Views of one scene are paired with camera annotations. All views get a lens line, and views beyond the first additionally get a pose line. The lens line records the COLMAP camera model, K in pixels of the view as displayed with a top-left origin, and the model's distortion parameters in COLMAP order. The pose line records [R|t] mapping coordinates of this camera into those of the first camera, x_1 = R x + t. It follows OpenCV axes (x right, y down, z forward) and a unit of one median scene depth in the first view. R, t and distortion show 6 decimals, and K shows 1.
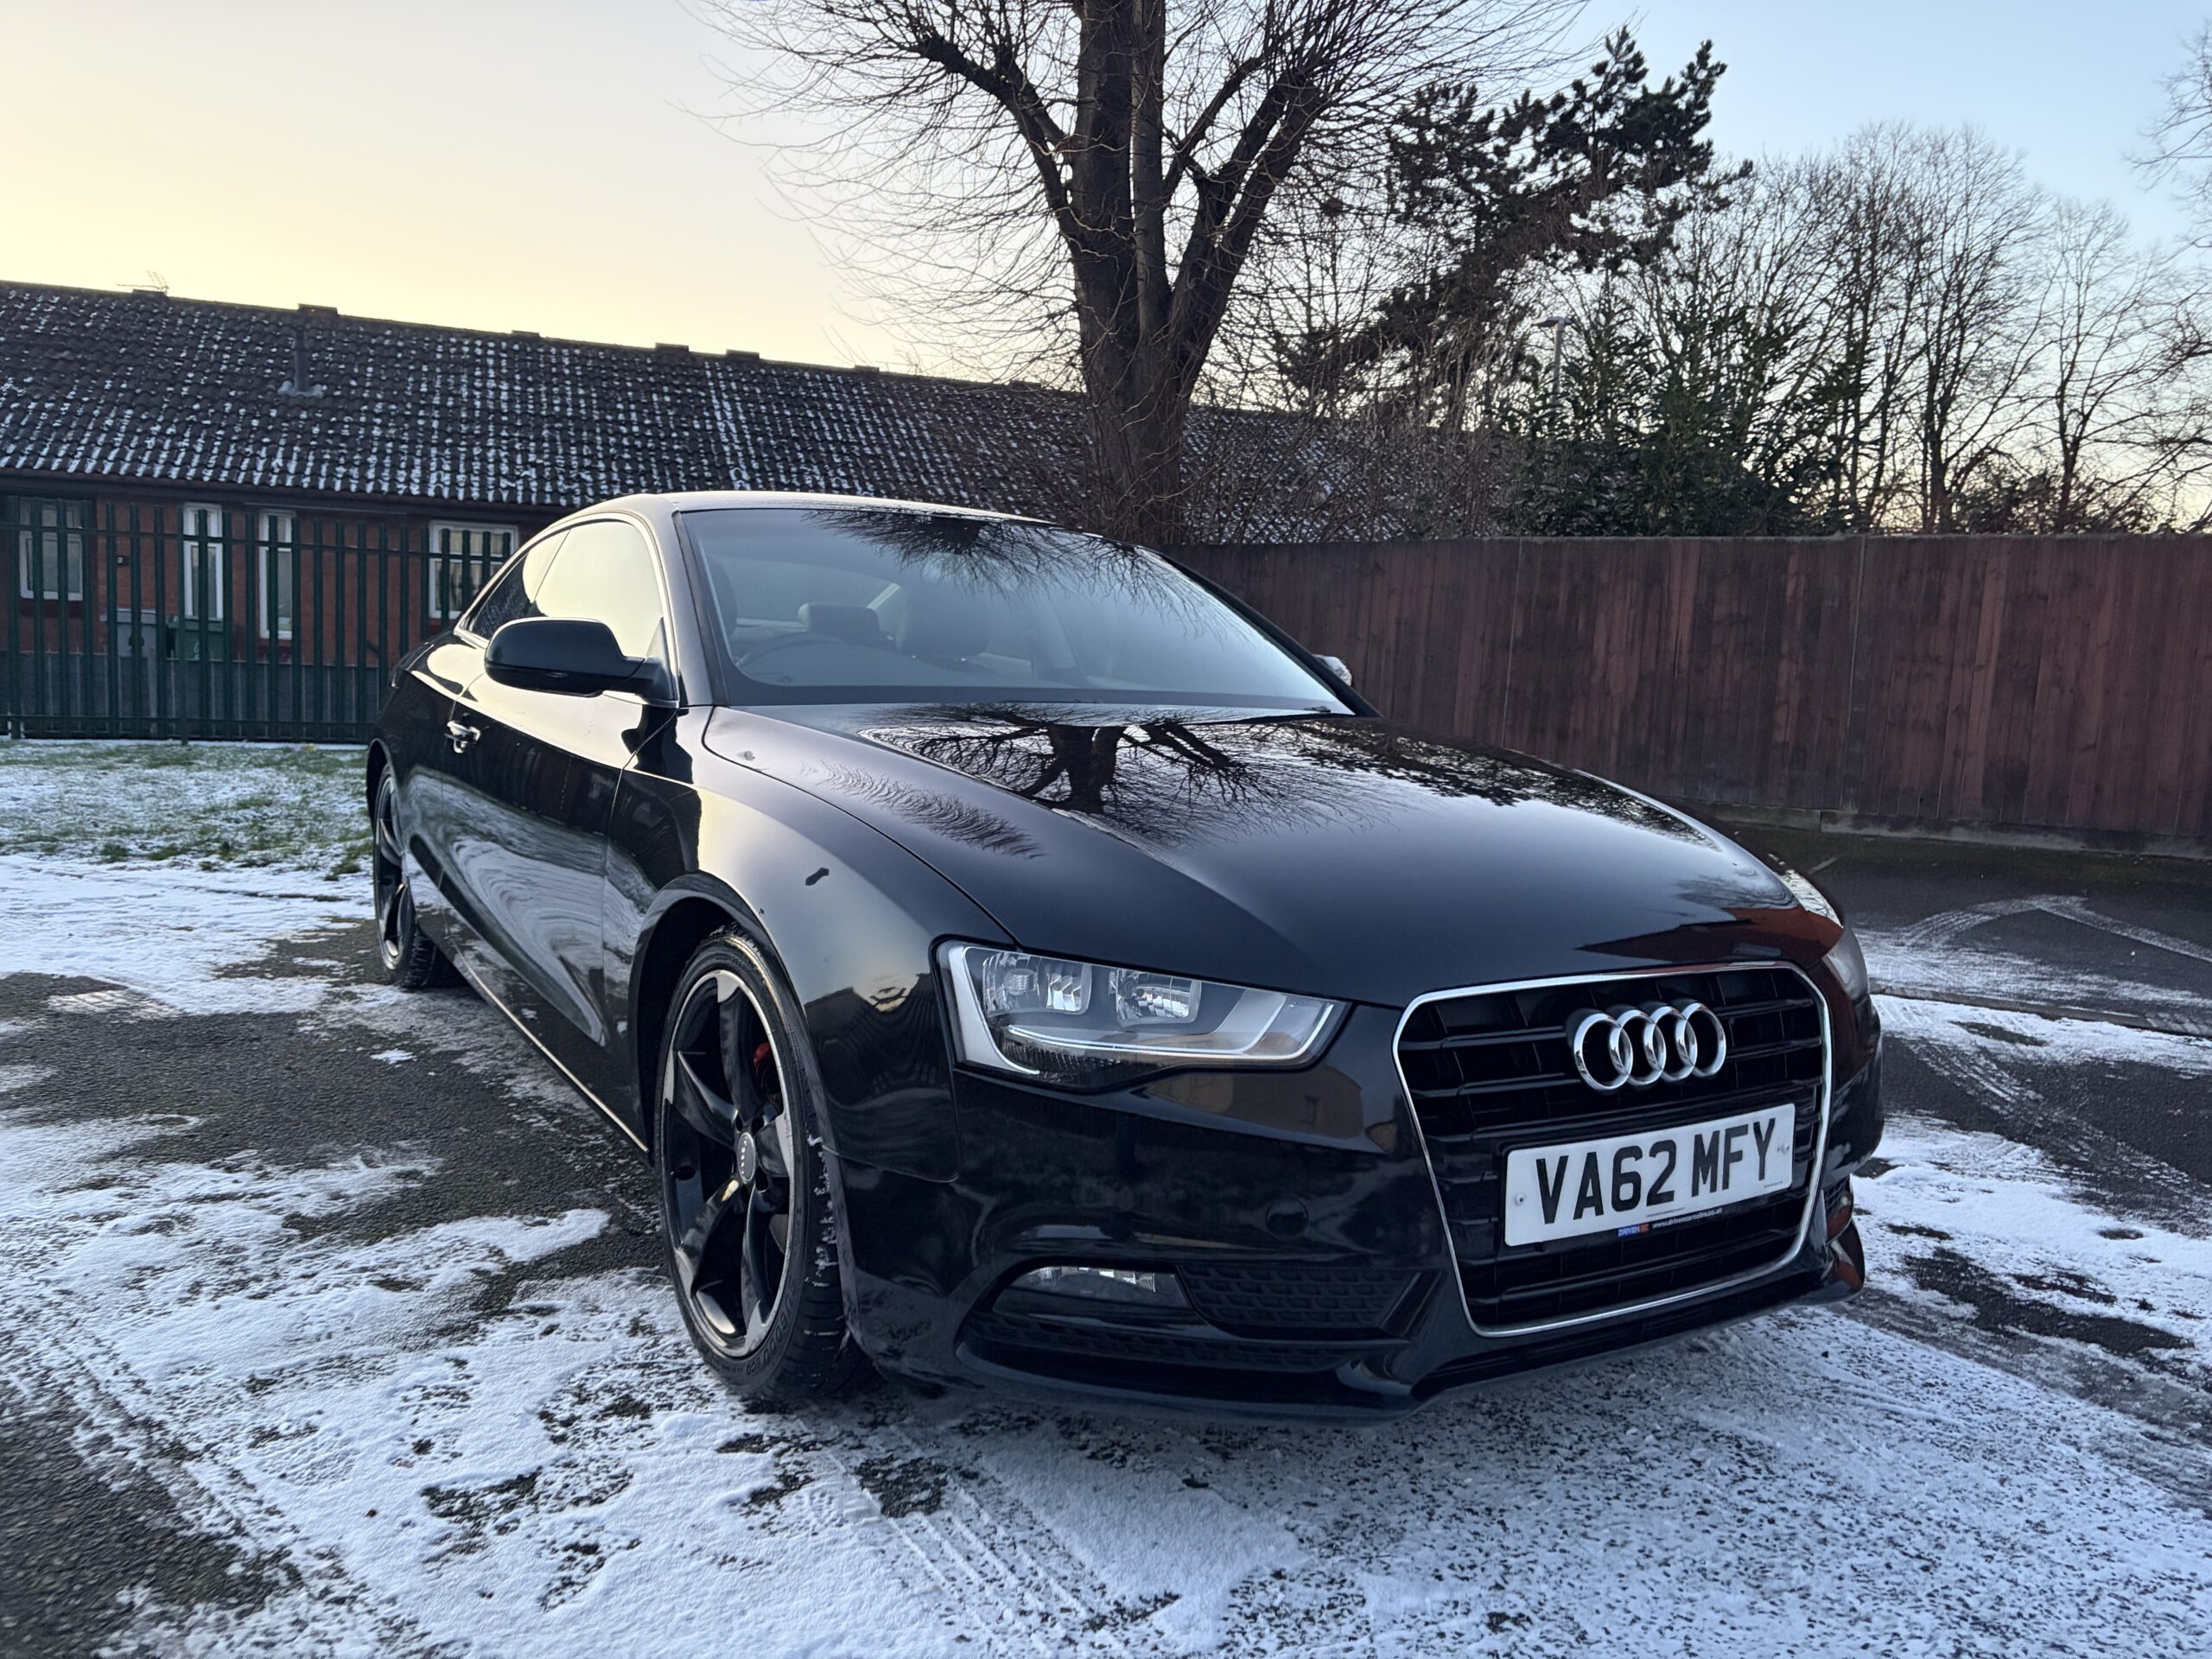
lens RADIAL K [[1658.6, 0, 1124.1], [0, 1658.6, 854.5], [0, 0, 1]] dist [0.025411, -0.008345]
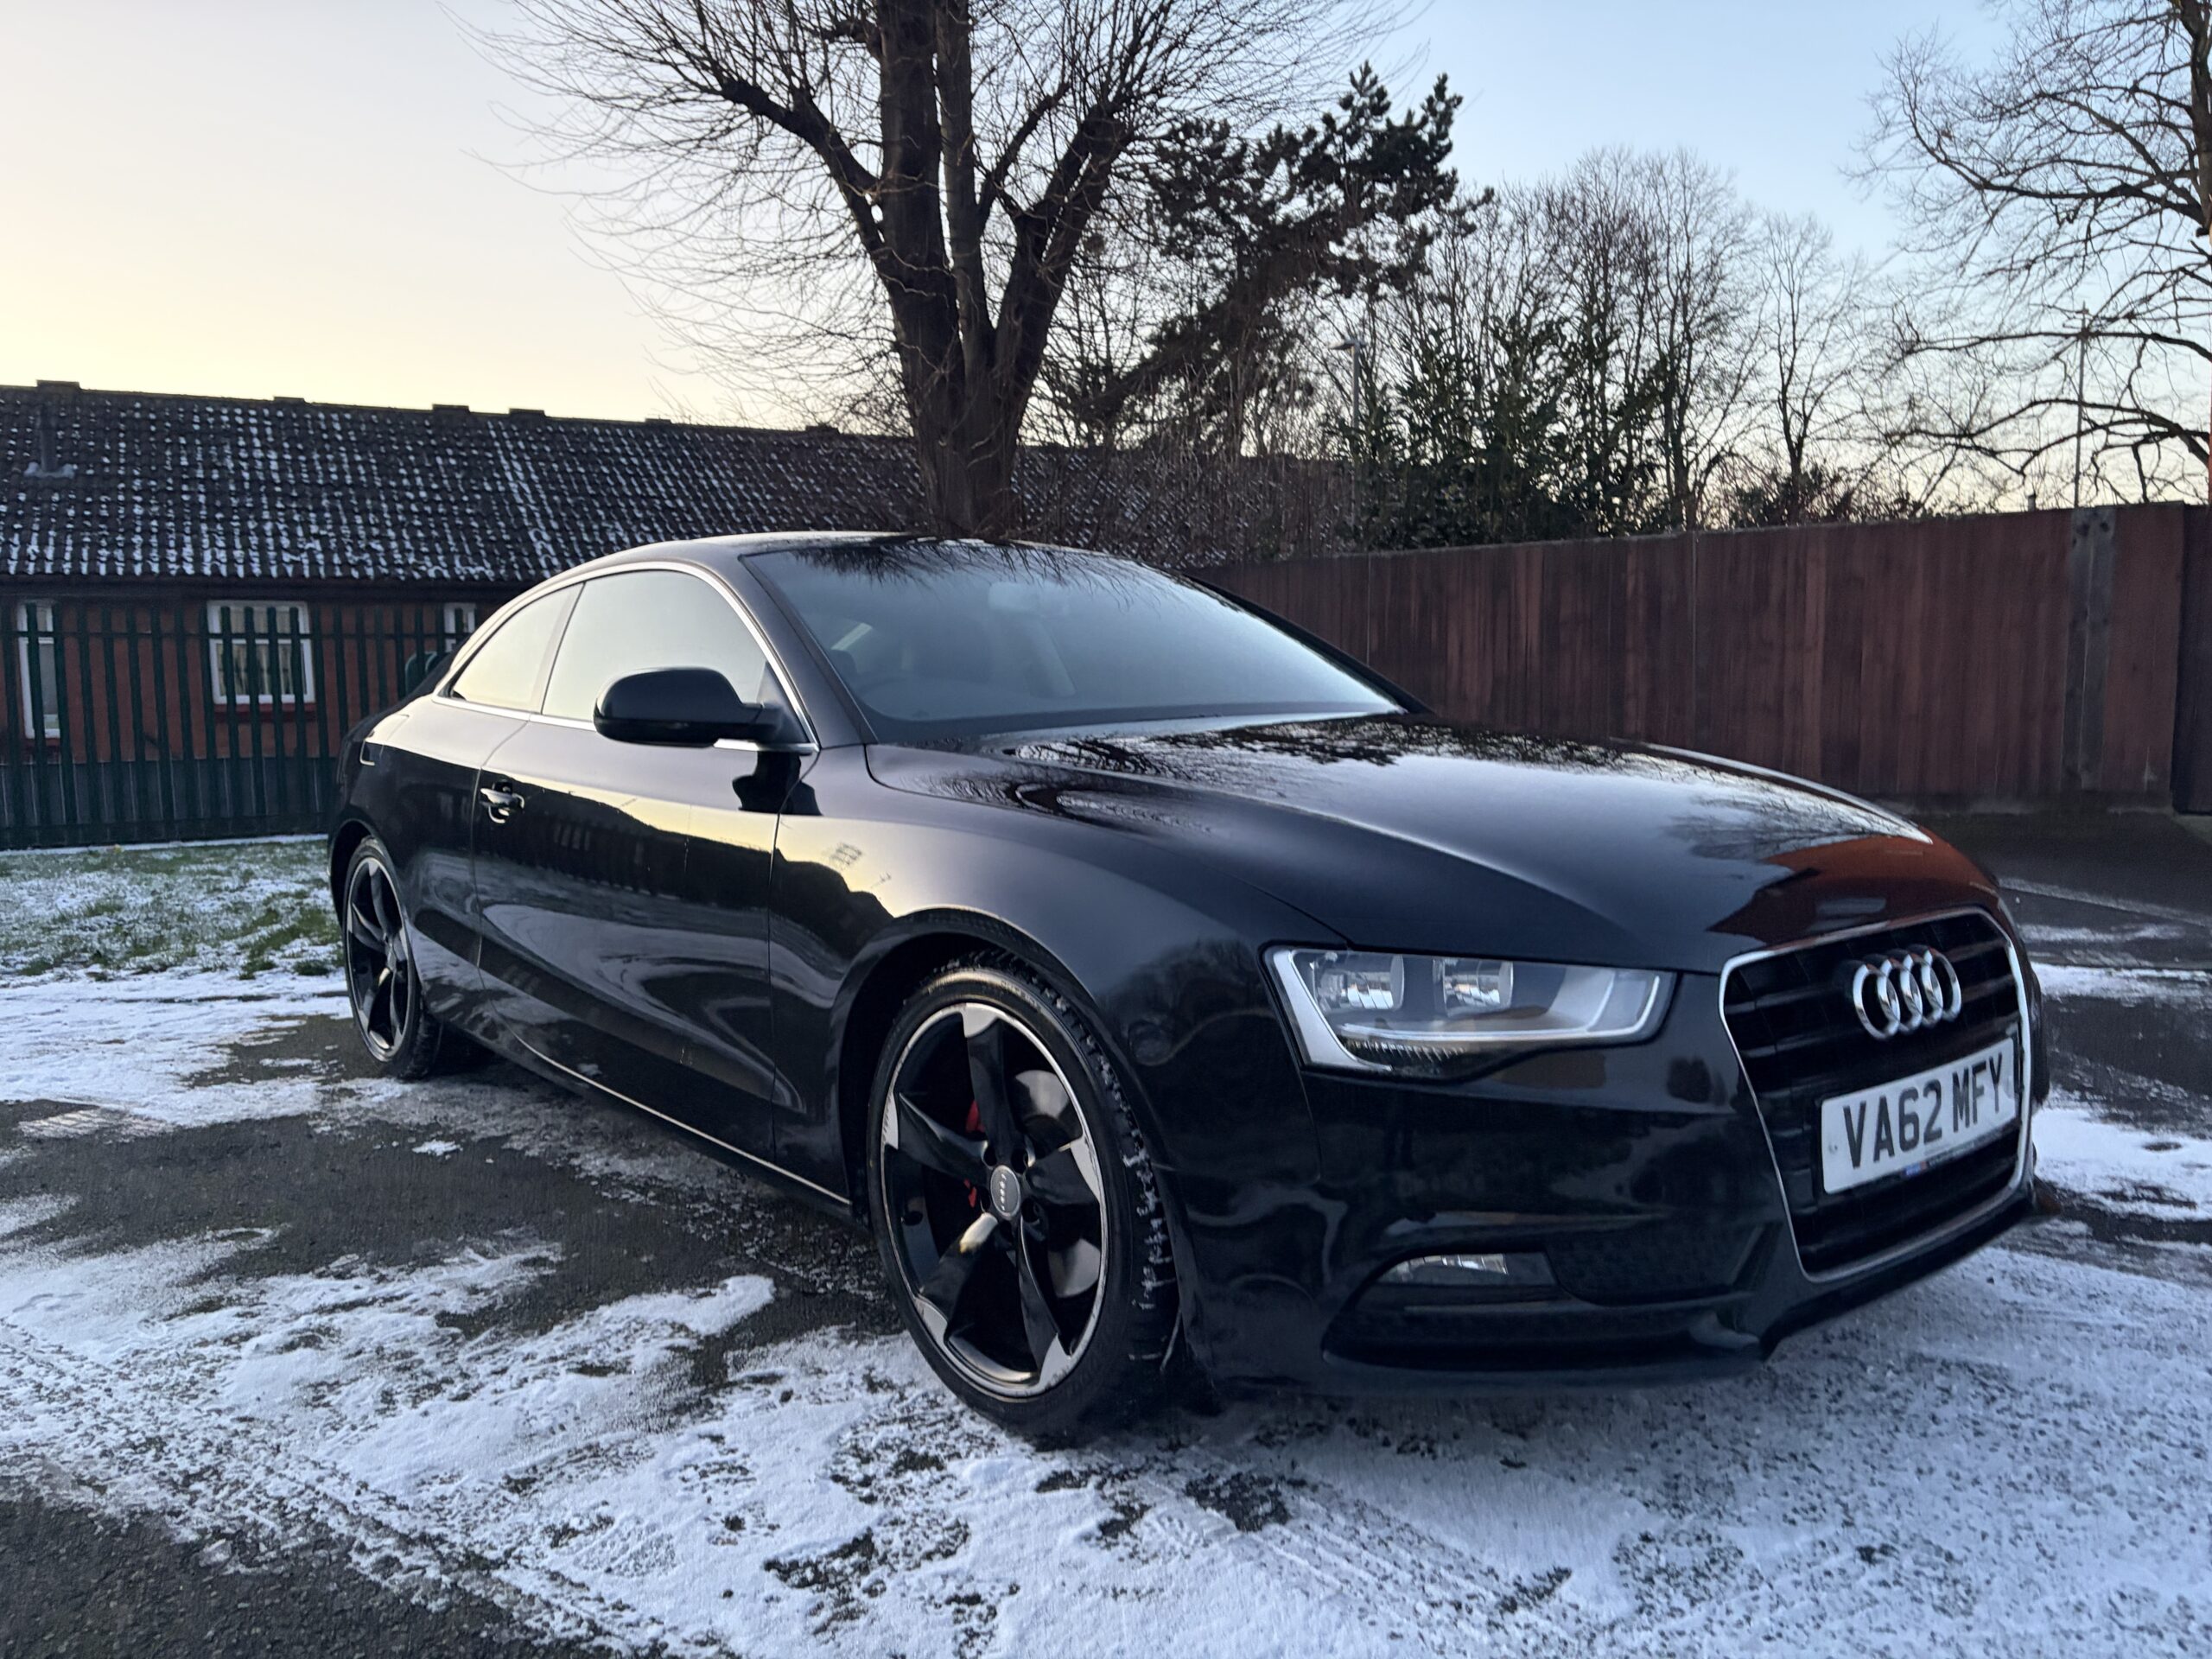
lens RADIAL K [[1661.5, 0, 1131.4], [0, 1661.5, 869.5], [0, 0, 1]] dist [0.019106, 0.012869]
pose [[0.988994, -0.079409, 0.124837, -0.049217], [0.081099, 0.996670, -0.008499, 0.001244], [-0.123747, 0.018530, 0.992141, 0.002775]]
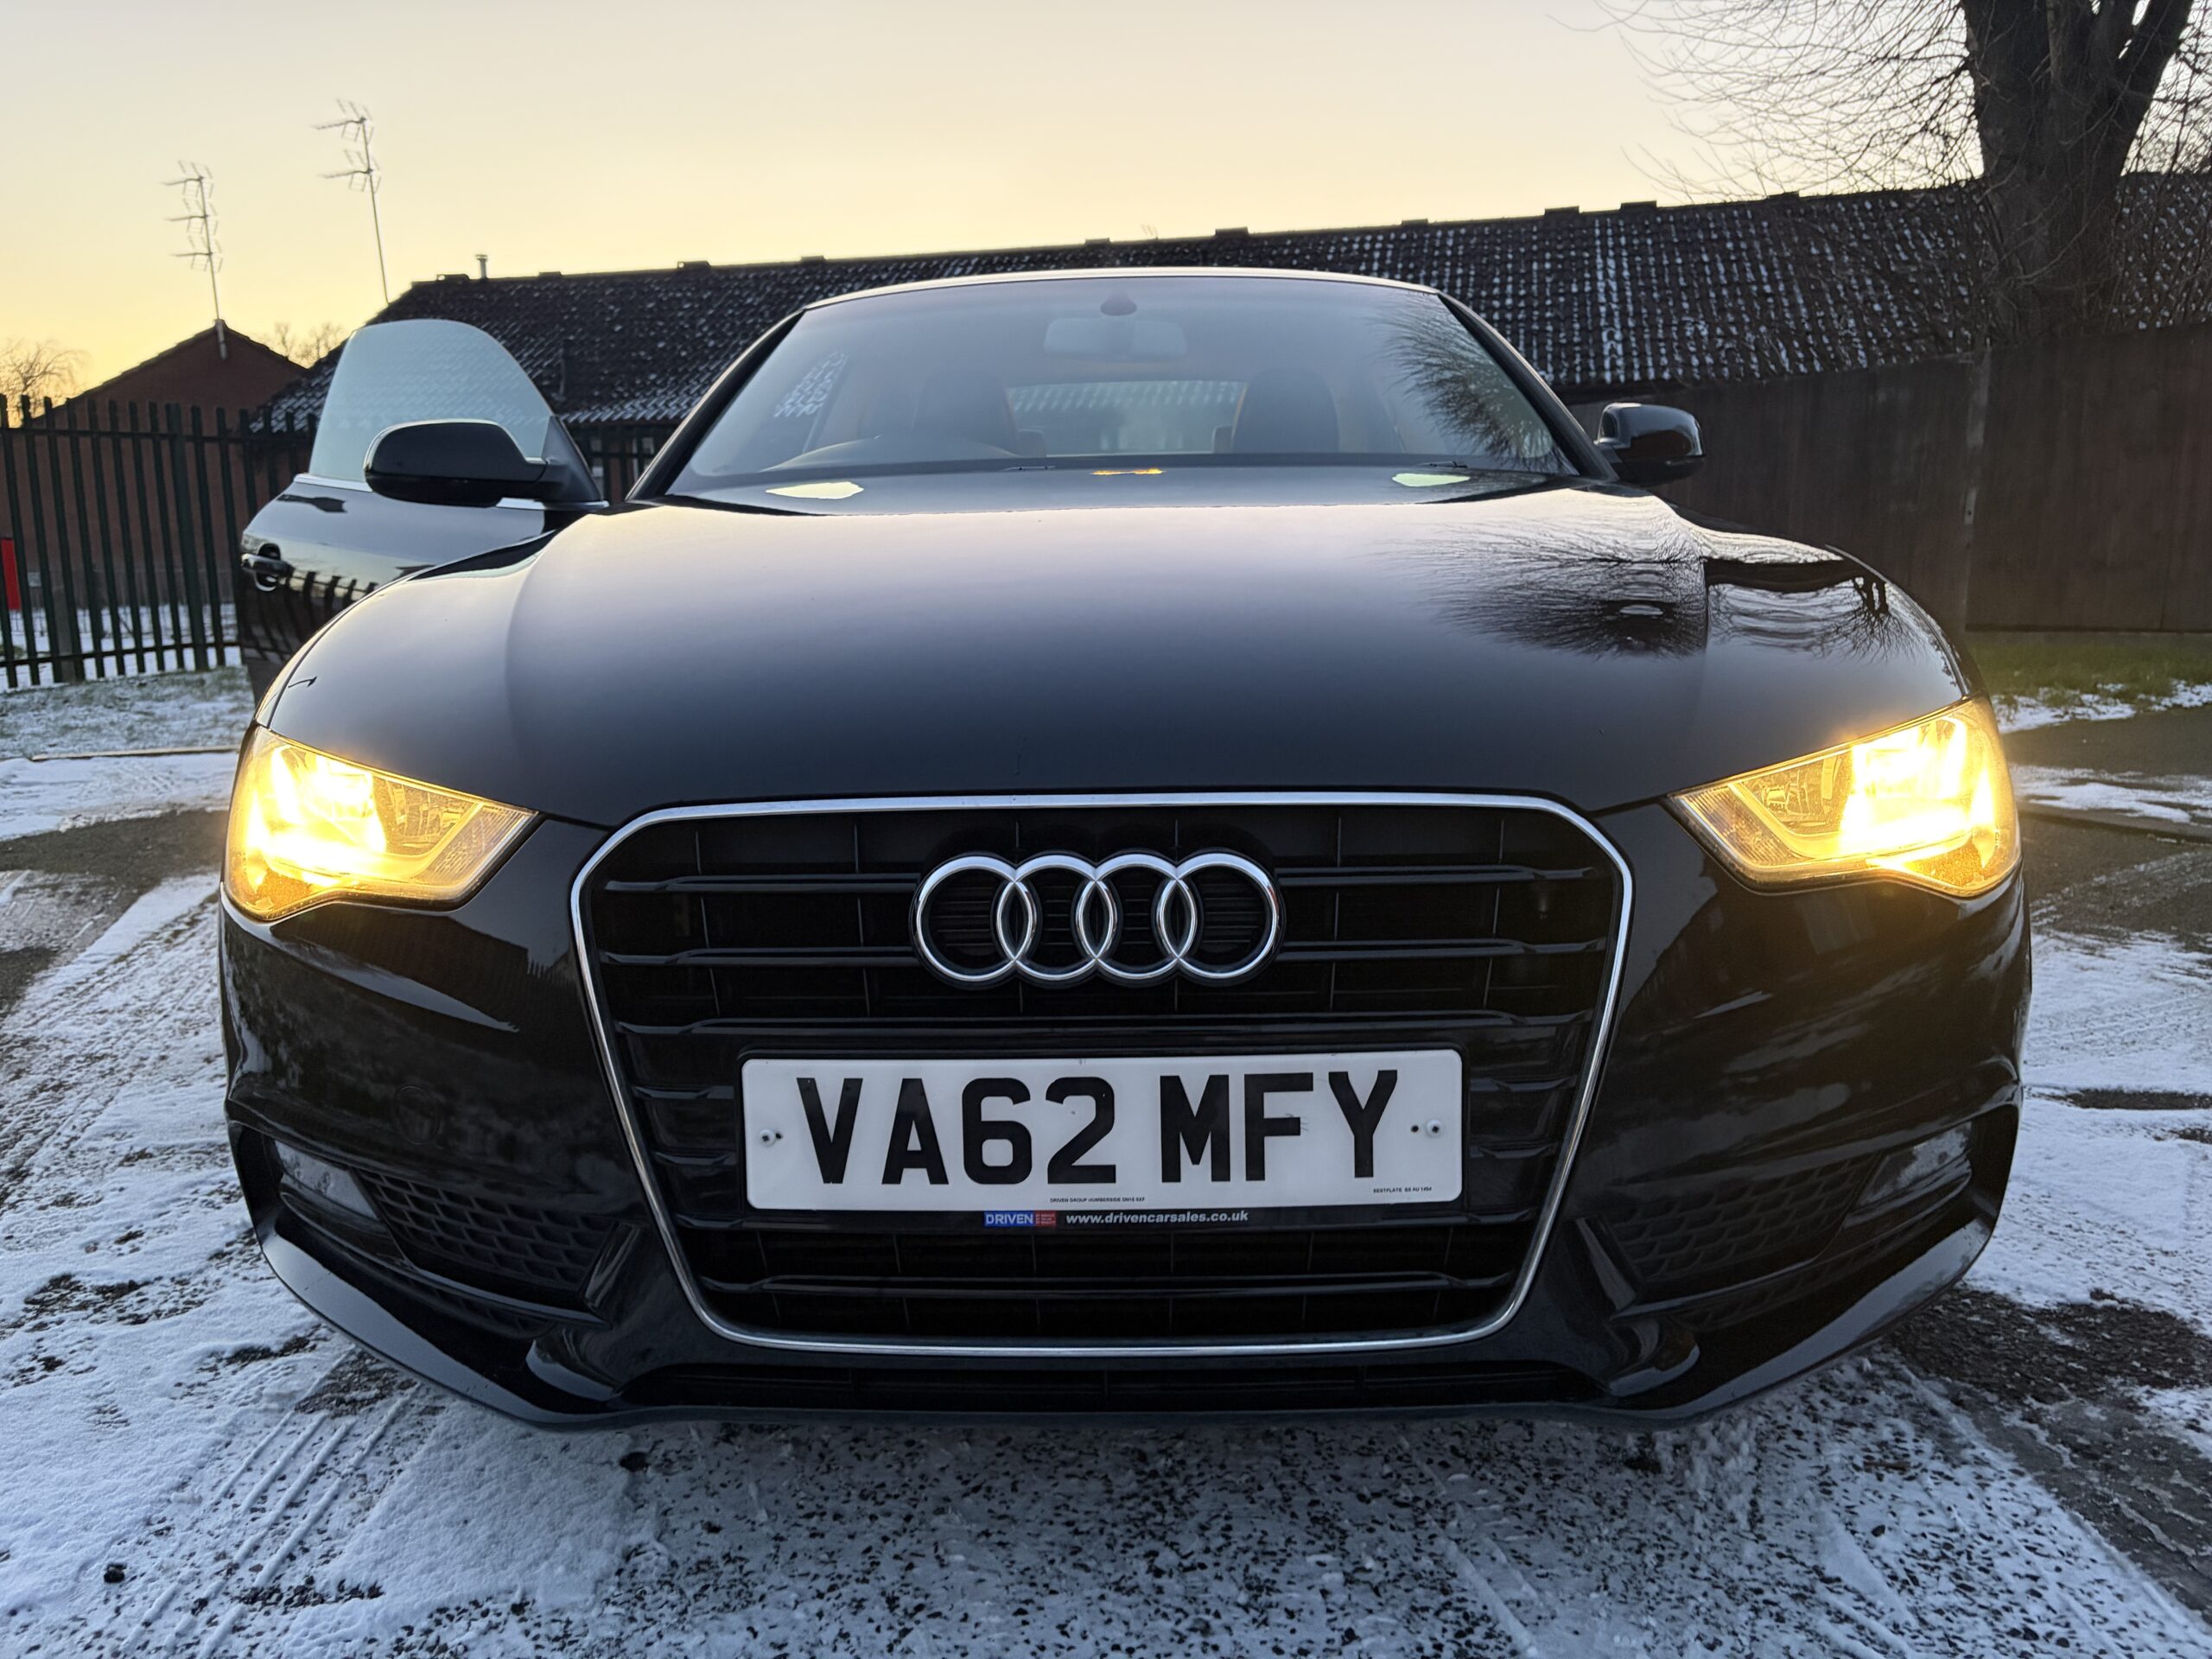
lens RADIAL K [[1658.7, 0, 1102.6], [0, 1658.7, 837.7], [0, 0, 1]] dist [0.053844, -0.064712]
pose [[0.832327, 0.039286, -0.552891, 0.106919], [-0.010654, 0.998435, 0.054907, 0.009061], [0.554183, -0.039810, 0.831443, 0.085536]]
